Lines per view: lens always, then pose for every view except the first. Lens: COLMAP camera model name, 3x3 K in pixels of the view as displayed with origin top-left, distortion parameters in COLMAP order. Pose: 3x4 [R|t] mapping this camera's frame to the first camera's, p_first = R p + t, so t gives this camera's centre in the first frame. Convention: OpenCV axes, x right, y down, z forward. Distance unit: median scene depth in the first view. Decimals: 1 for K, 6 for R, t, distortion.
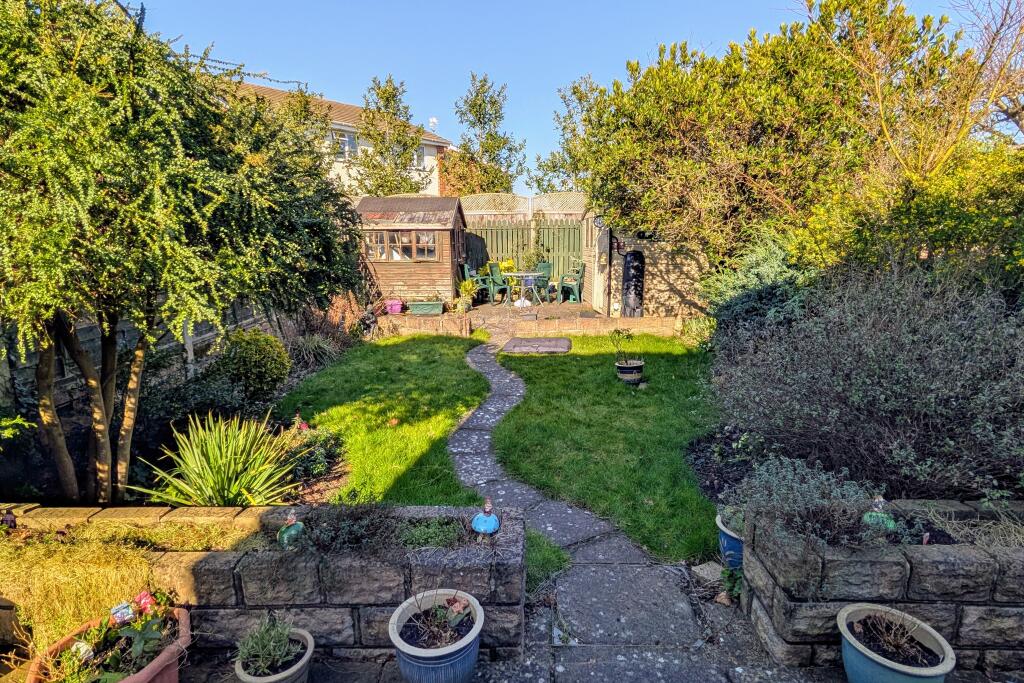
lens RADIAL K [[517.8, 0, 514.2], [0, 517.8, 341.9], [0, 0, 1]] dist [0.000484, 0.000087]
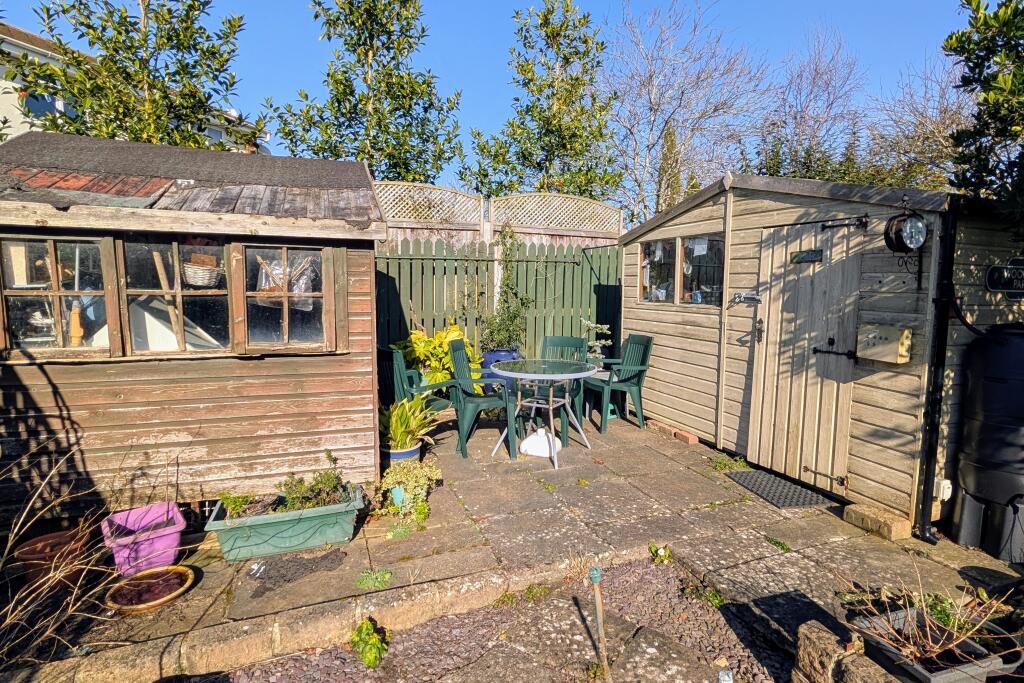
lens RADIAL K [[517.8, 0, 511.2], [0, 517.8, 339.8], [0, 0, 1]] dist [0.000484, 0.000087]
pose [[0.939048, -0.014969, 0.343461, -0.149852], [0.043544, 0.996184, -0.075636, -0.134991], [-0.341018, 0.085982, 0.936116, 0.689678]]
